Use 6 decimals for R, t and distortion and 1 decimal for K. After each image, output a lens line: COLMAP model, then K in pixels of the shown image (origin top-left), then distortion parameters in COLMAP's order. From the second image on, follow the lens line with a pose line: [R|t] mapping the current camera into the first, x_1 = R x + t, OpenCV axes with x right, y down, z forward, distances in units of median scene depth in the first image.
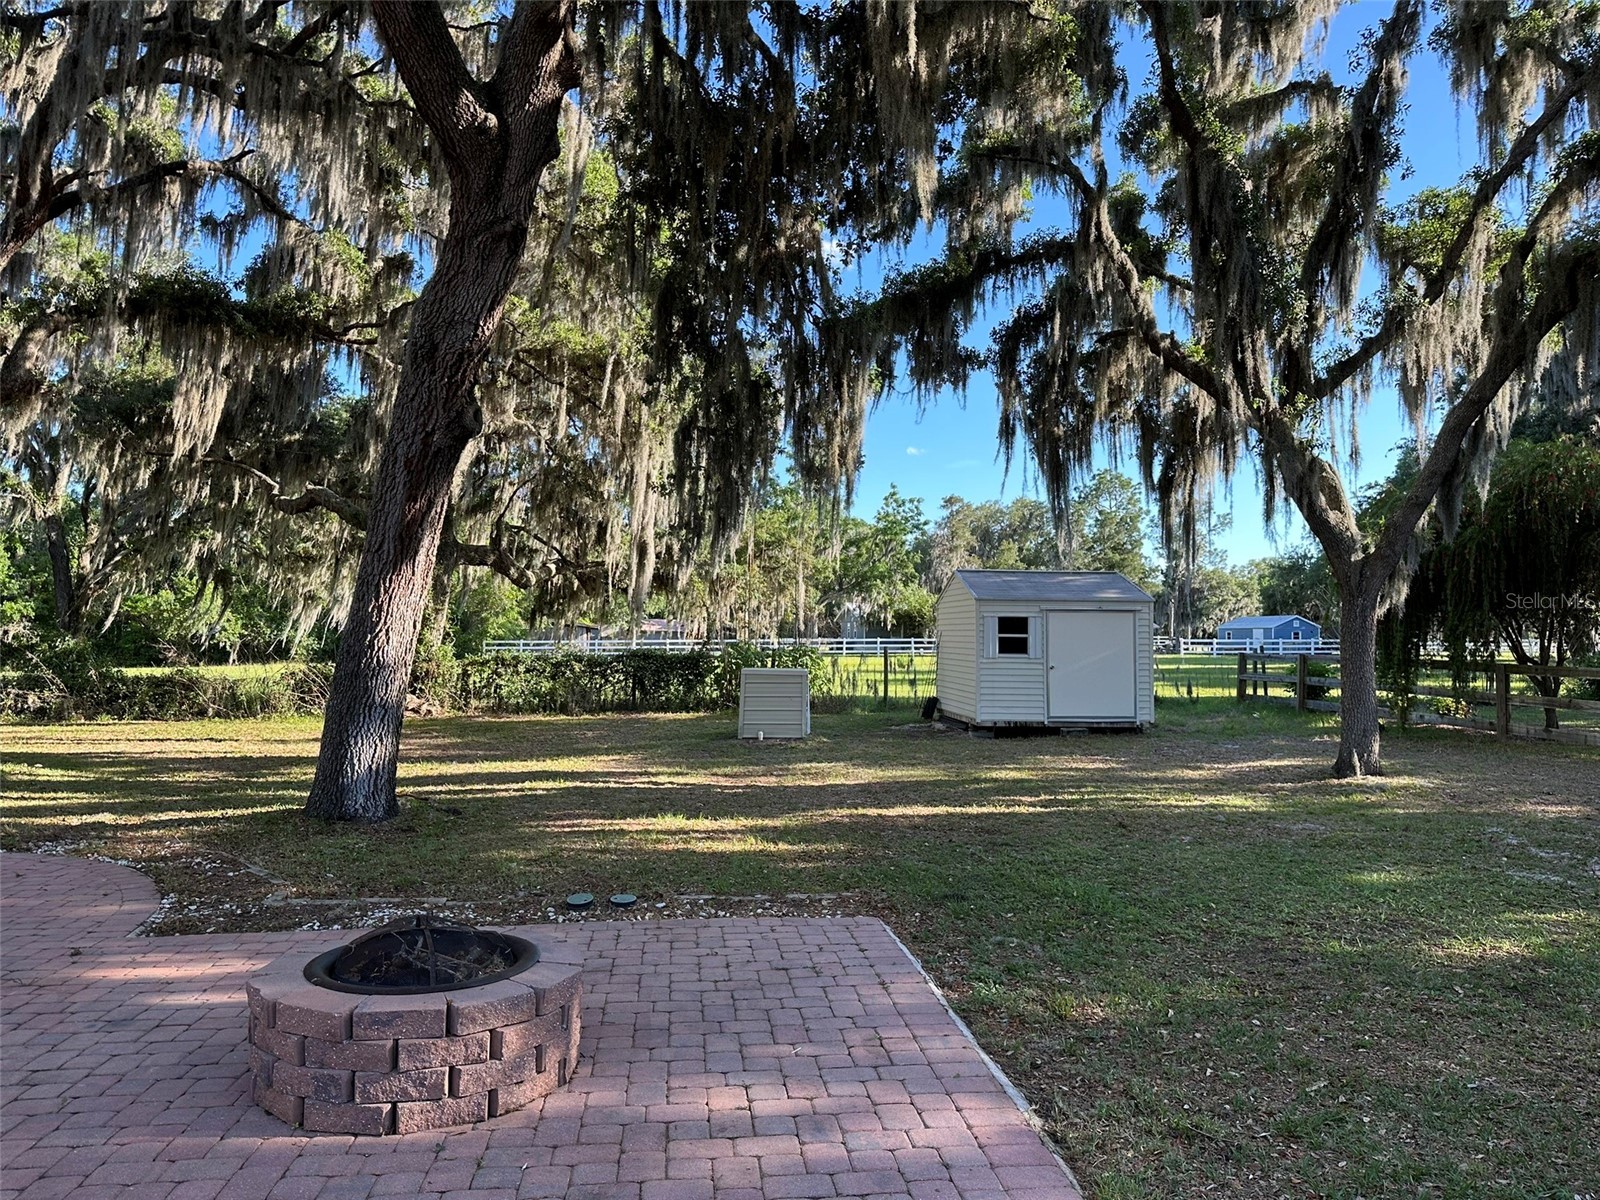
lens RADIAL K [[1117.2, 0, 800.0], [0, 1117.2, 600.0], [0, 0, 1]] dist [0.003886, 0.000613]
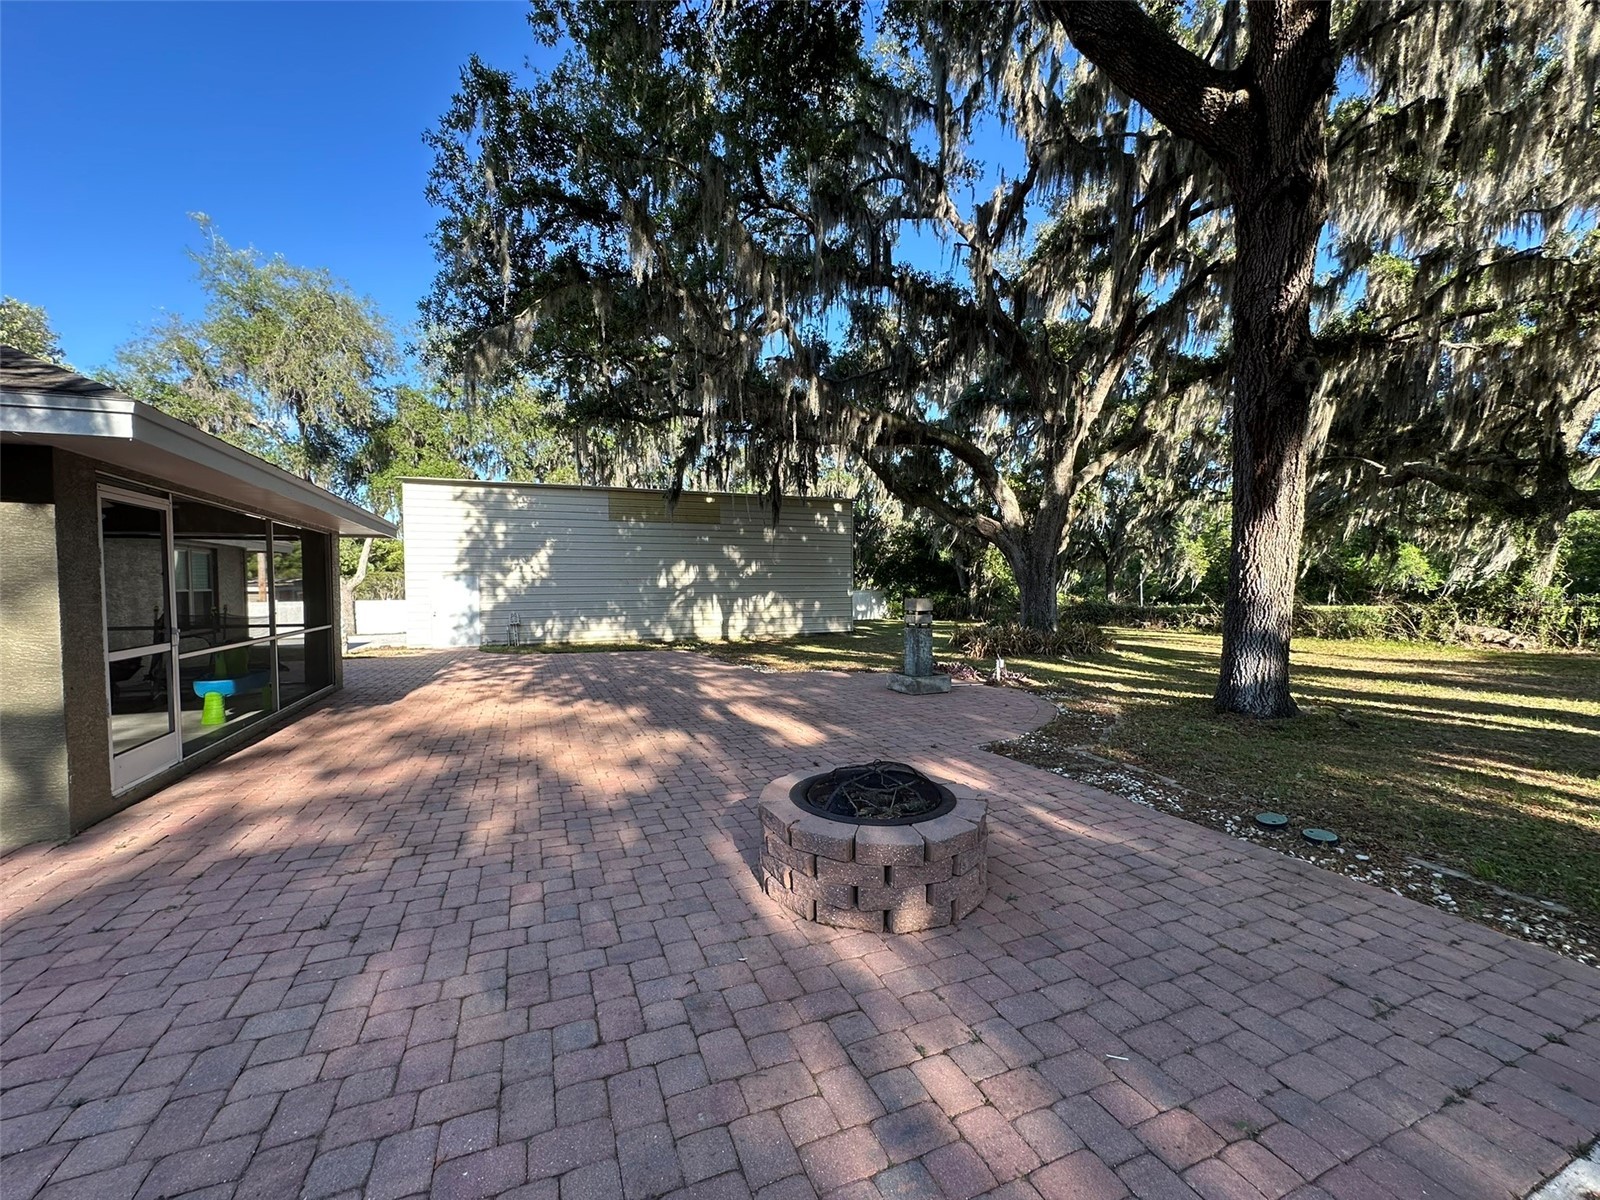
lens RADIAL K [[632.9, 0, 800.0], [0, 632.9, 600.0], [0, 0, 1]] dist [-0.005021, -0.000148]
pose [[0.273413, 0.014201, -0.961792, 0.168730], [0.035835, 0.999047, 0.024938, 0.028715], [0.961229, -0.041285, 0.272643, 0.318711]]
